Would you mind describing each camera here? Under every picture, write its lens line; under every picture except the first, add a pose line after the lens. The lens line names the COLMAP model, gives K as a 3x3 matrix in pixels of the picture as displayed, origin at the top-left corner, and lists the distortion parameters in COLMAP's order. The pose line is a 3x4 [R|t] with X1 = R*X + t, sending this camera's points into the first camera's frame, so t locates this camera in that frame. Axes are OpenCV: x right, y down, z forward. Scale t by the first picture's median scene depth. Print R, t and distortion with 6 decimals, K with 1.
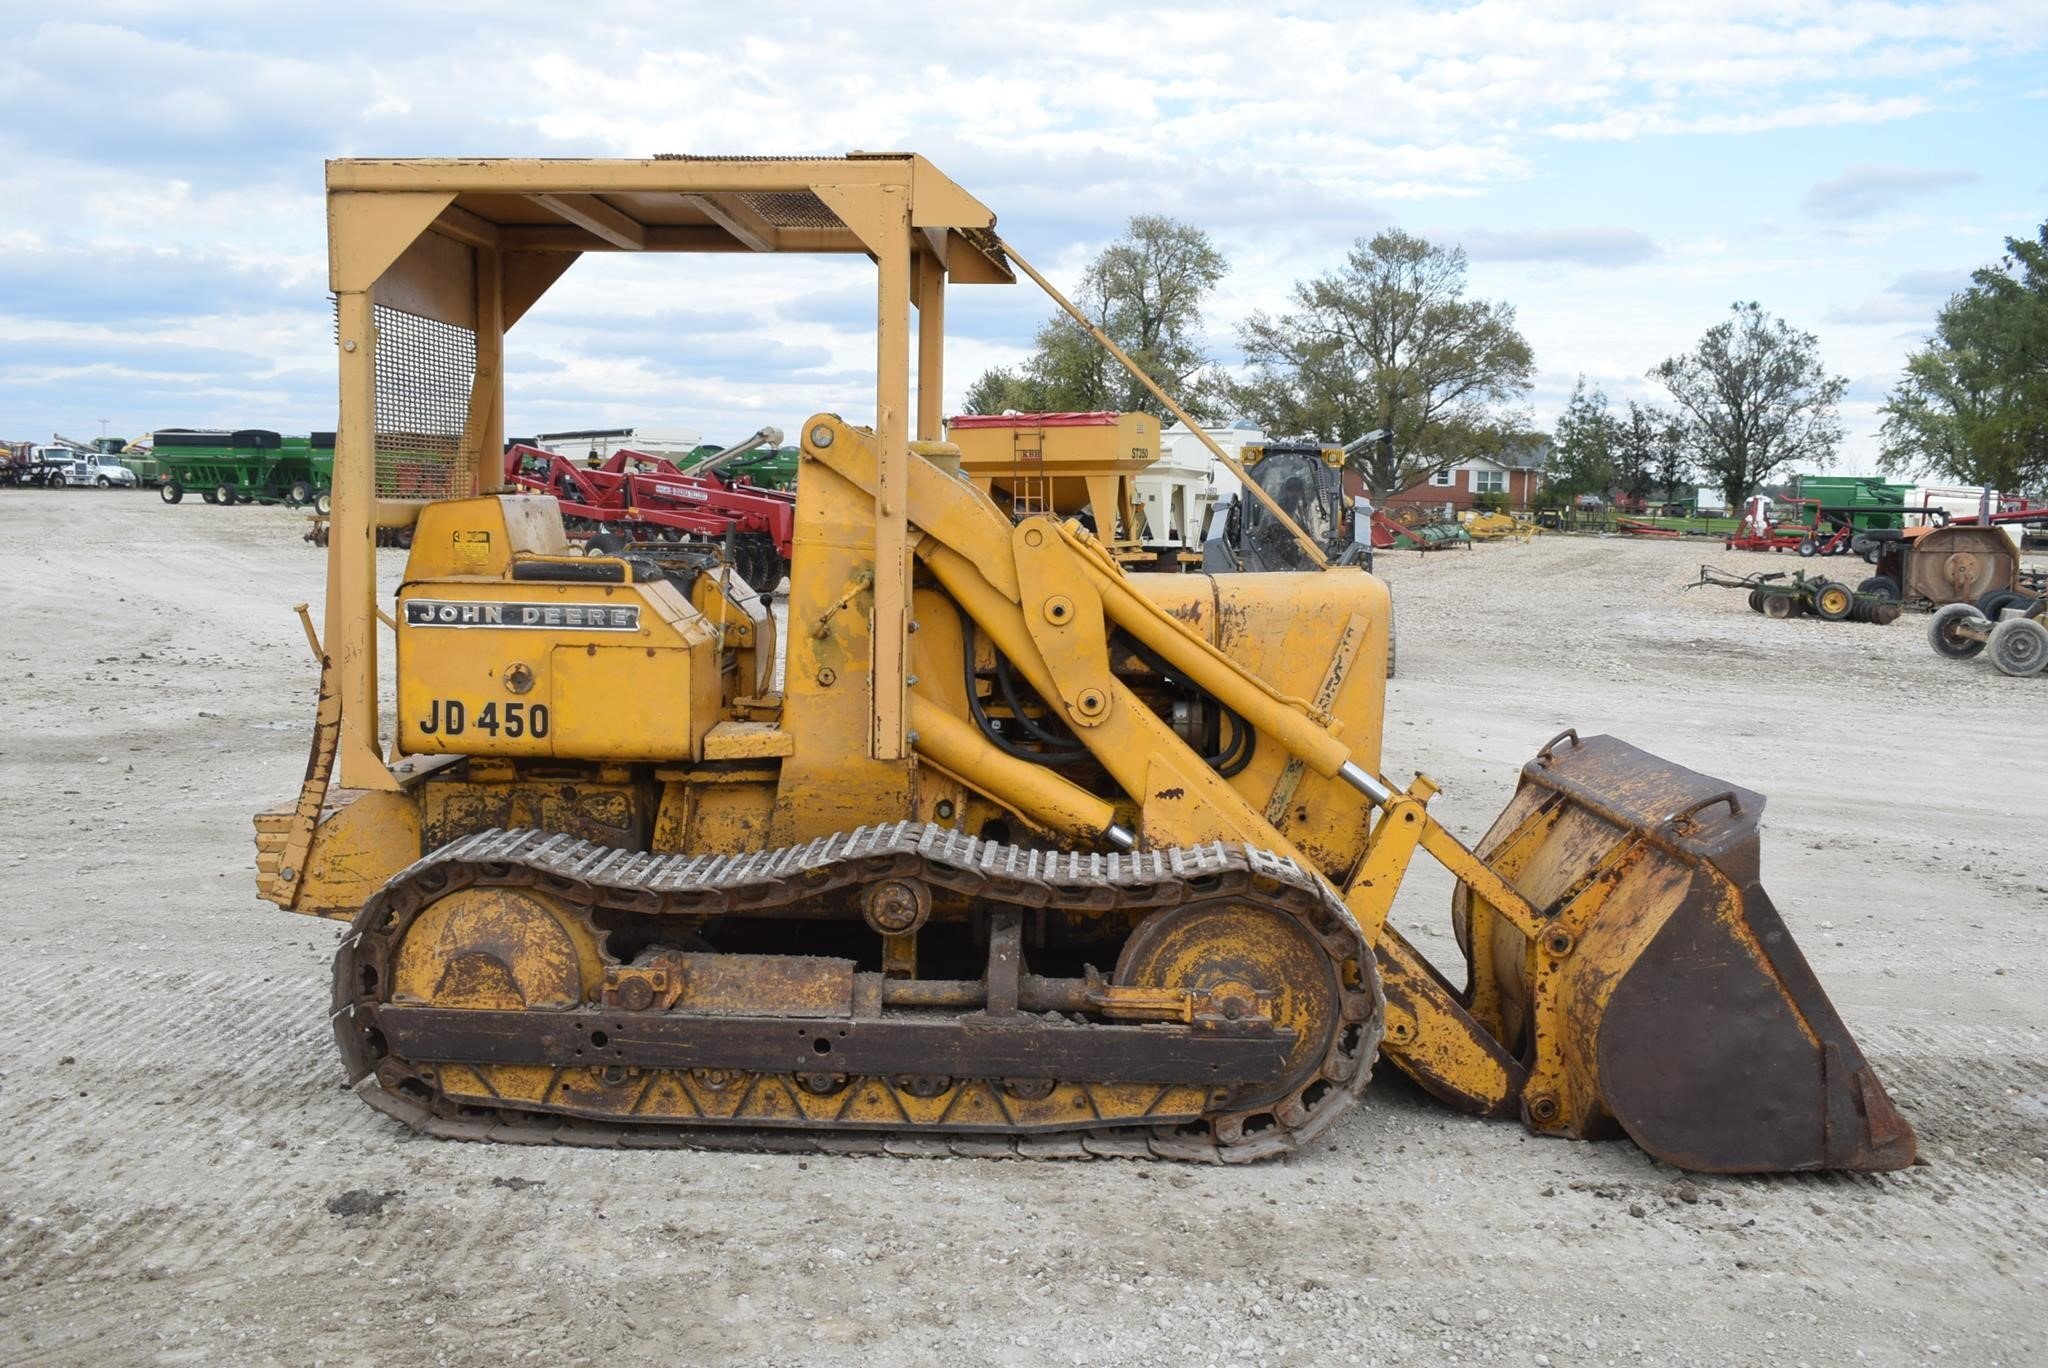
lens RADIAL K [[1958.2, 0, 1024.0], [0, 1958.2, 684.0], [0, 0, 1]] dist [-0.024982, -0.006142]
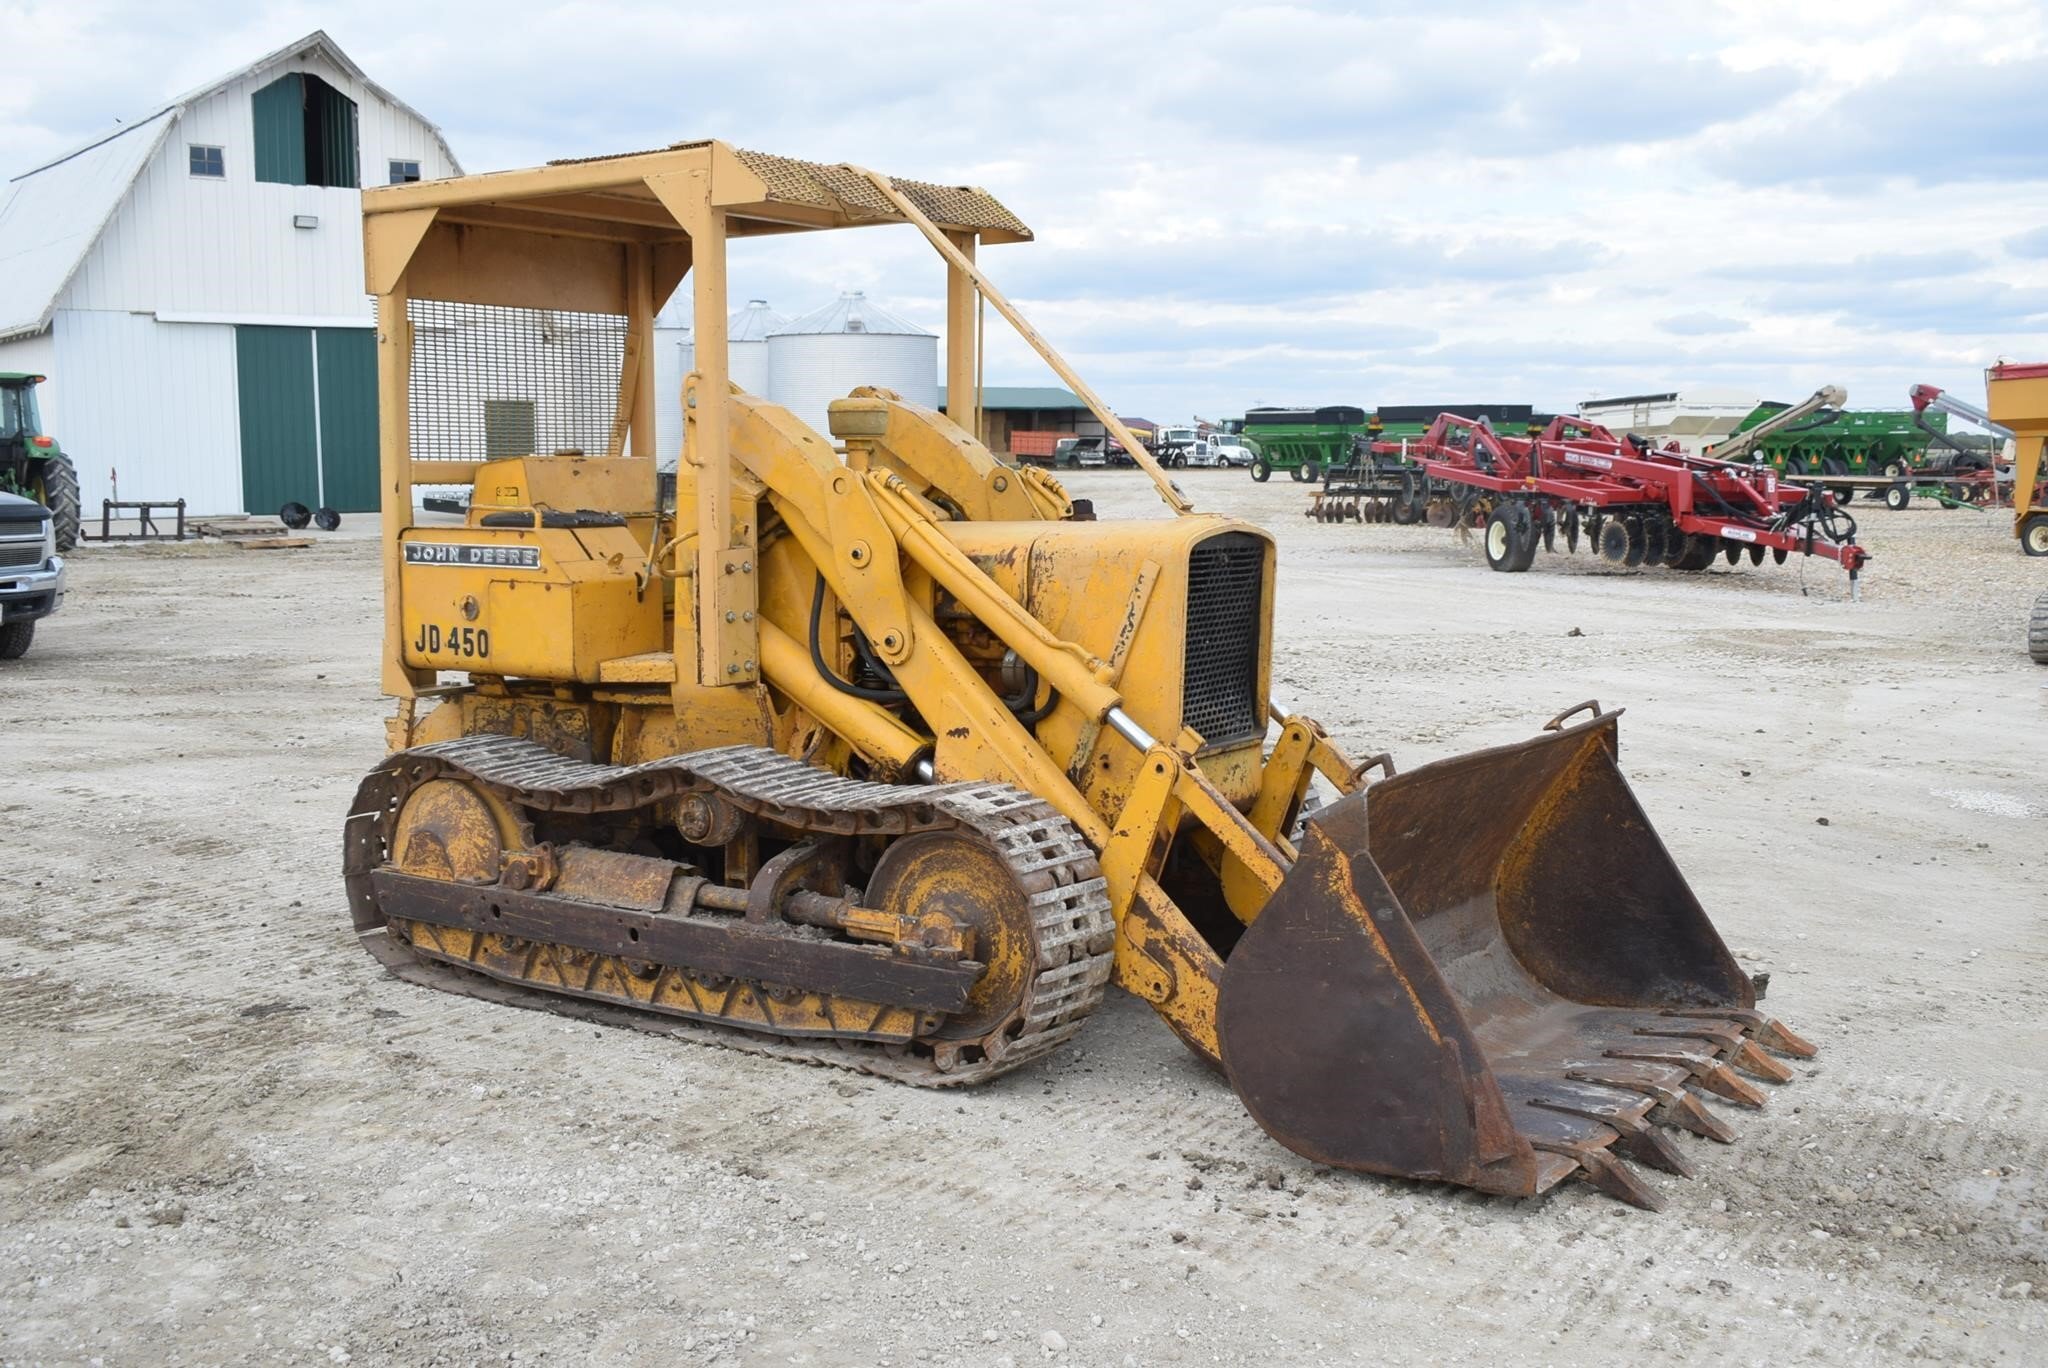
lens RADIAL K [[2128.3, 0, 1024.0], [0, 2128.3, 684.0], [0, 0, 1]] dist [-0.018471, -0.002966]
pose [[0.848919, 0.036220, -0.527281, 0.720834], [-0.034242, 0.999322, 0.013515, 0.014694], [0.527413, 0.006582, 0.849583, 0.067500]]
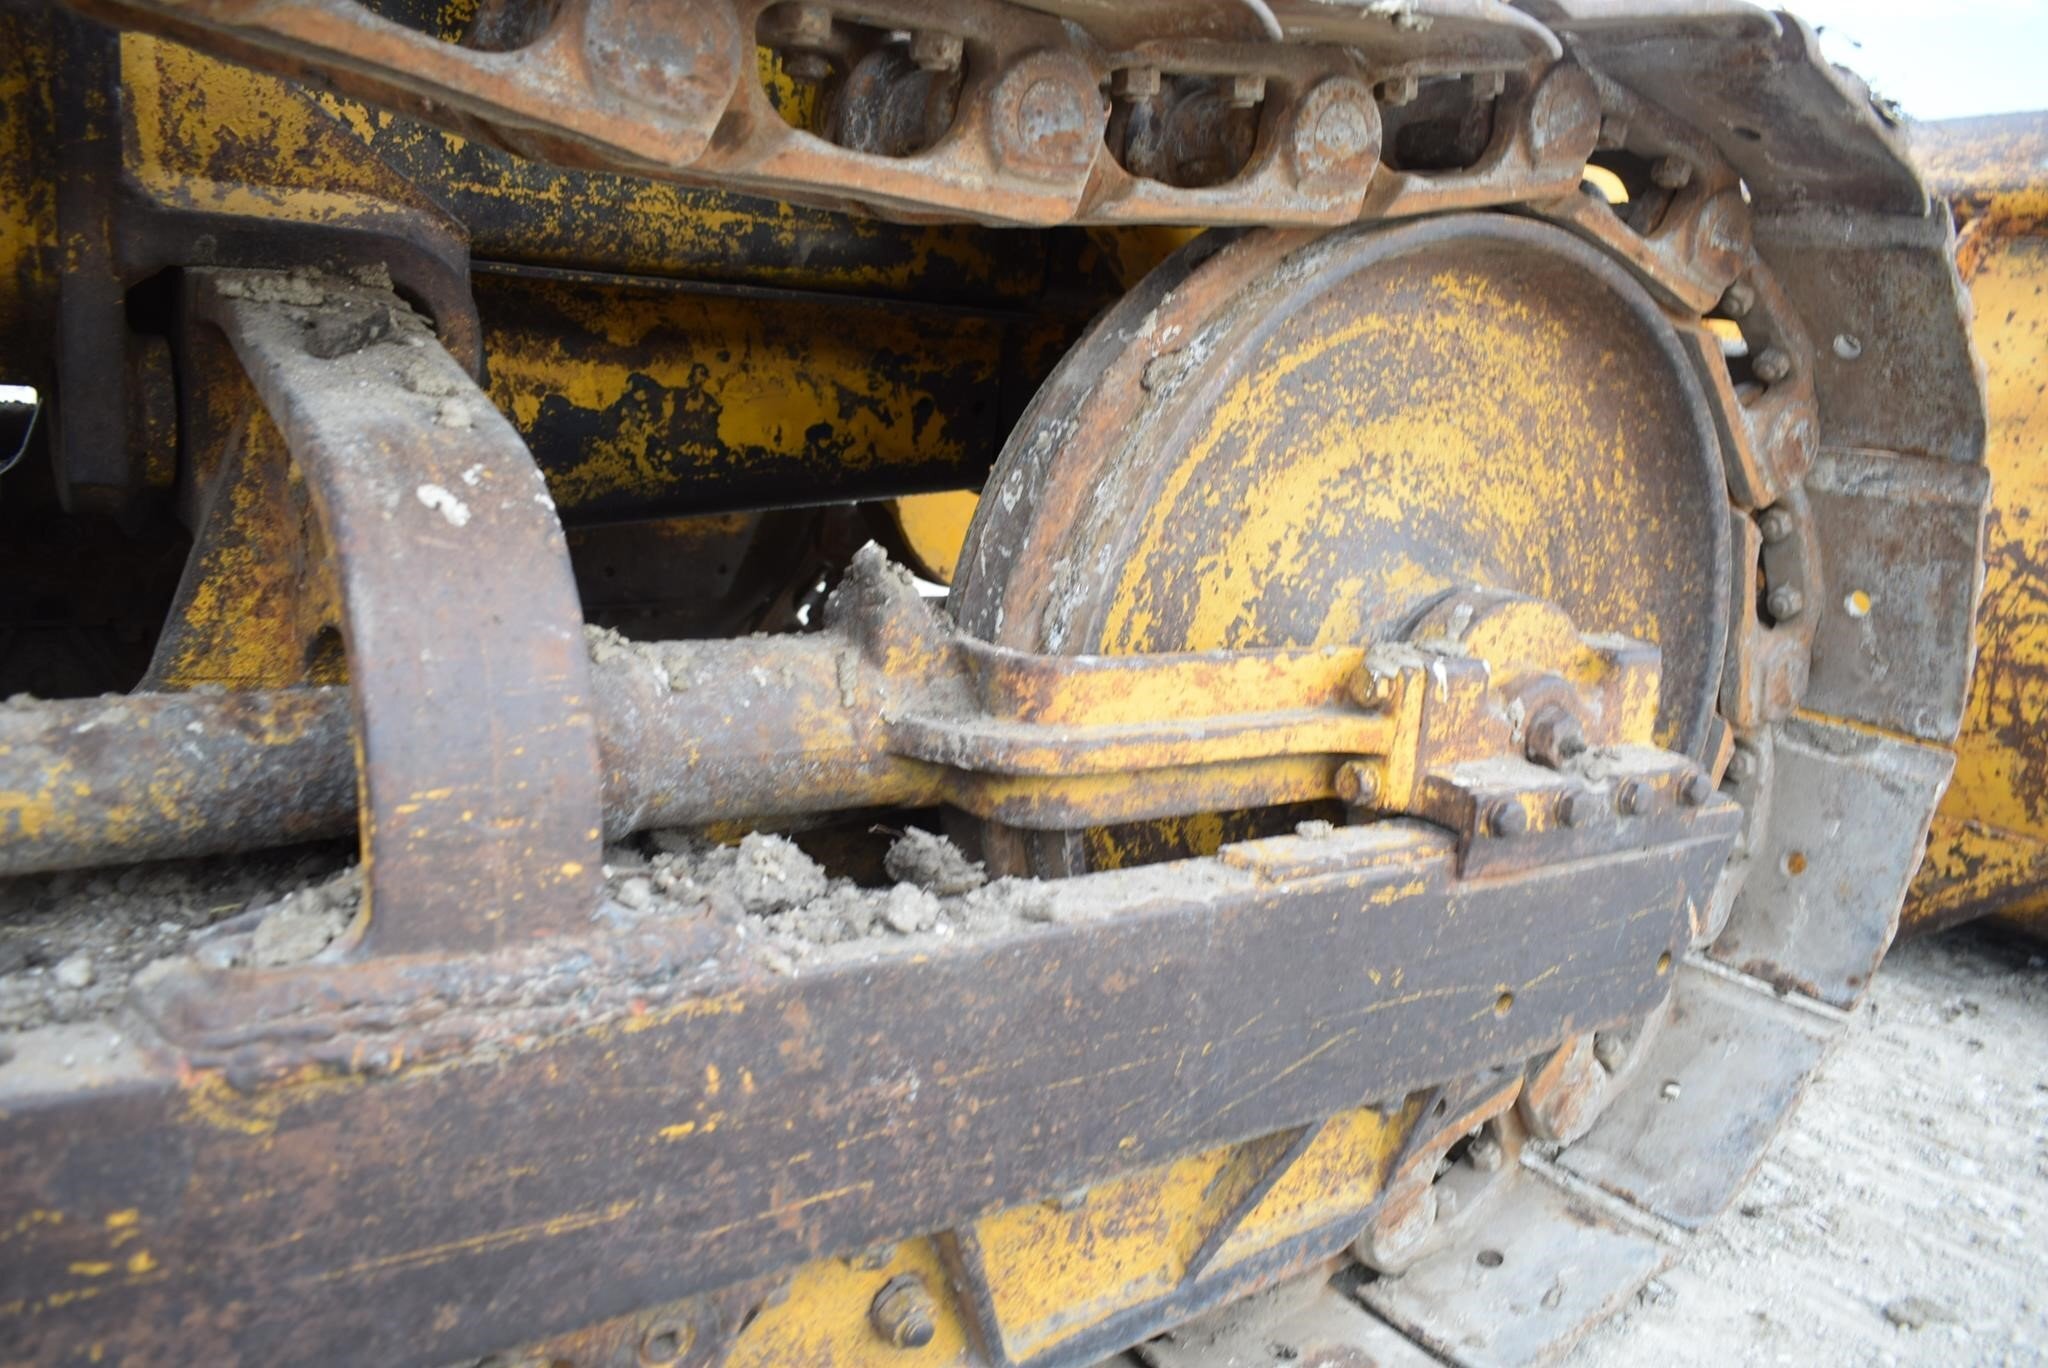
lens RADIAL K [[1573.1, 0, 1024.0], [0, 1573.1, 684.0], [0, 0, 1]] dist [-0.021668, 0.011799]
pose [[0.806759, -0.075368, 0.586054, -0.042218], [-0.023199, 0.987027, 0.158869, 0.132177], [-0.590425, -0.141764, 0.794545, 0.876729]]
